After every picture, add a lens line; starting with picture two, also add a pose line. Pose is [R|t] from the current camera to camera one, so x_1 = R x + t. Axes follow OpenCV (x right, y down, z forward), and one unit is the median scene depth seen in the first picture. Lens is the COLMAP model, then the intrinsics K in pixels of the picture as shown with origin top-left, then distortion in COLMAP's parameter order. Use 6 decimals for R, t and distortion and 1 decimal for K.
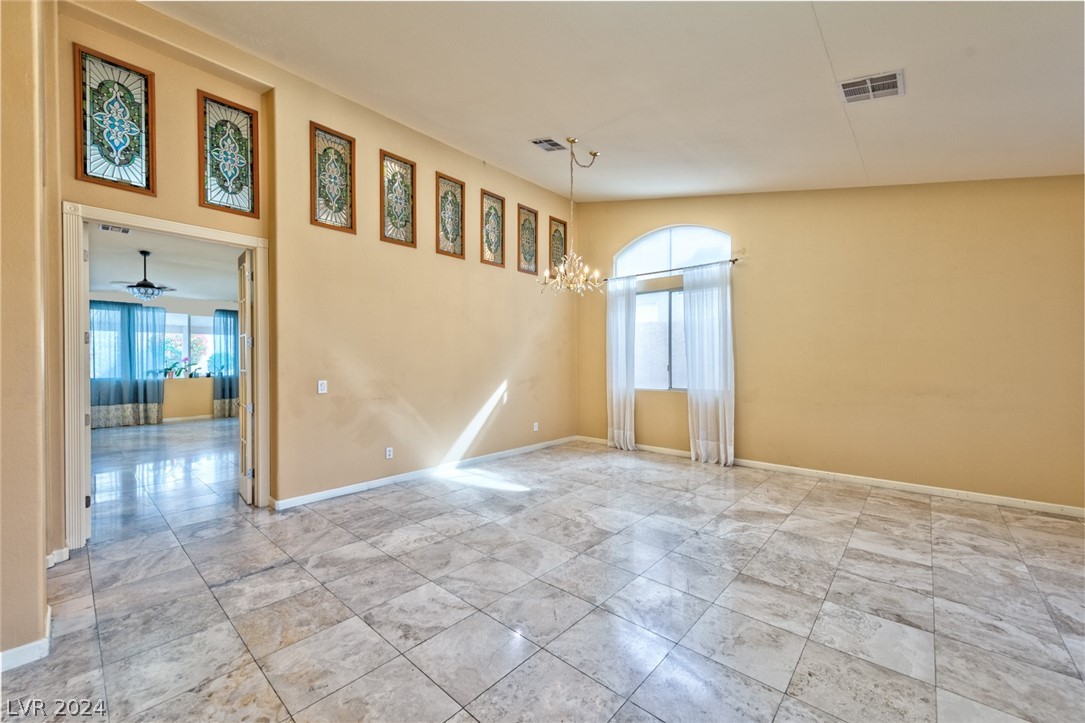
lens RADIAL K [[430.7, 0, 541.9], [0, 430.7, 360.2], [0, 0, 1]] dist [0.010485, -0.002316]
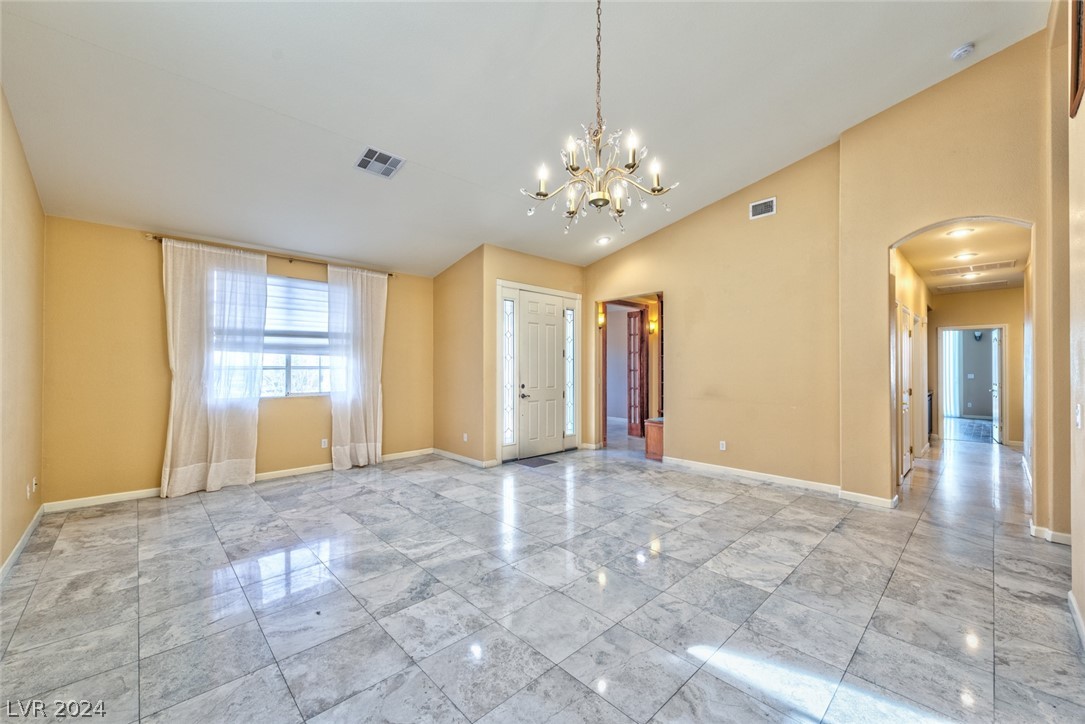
lens RADIAL K [[430.7, 0, 543.2], [0, 430.7, 363.4], [0, 0, 1]] dist [0.010485, -0.002316]
pose [[-0.996947, 0.001843, 0.078059, 0.128403], [0.001279, 0.999973, -0.007274, -0.000364], [-0.078070, -0.007152, -0.996922, 2.044630]]
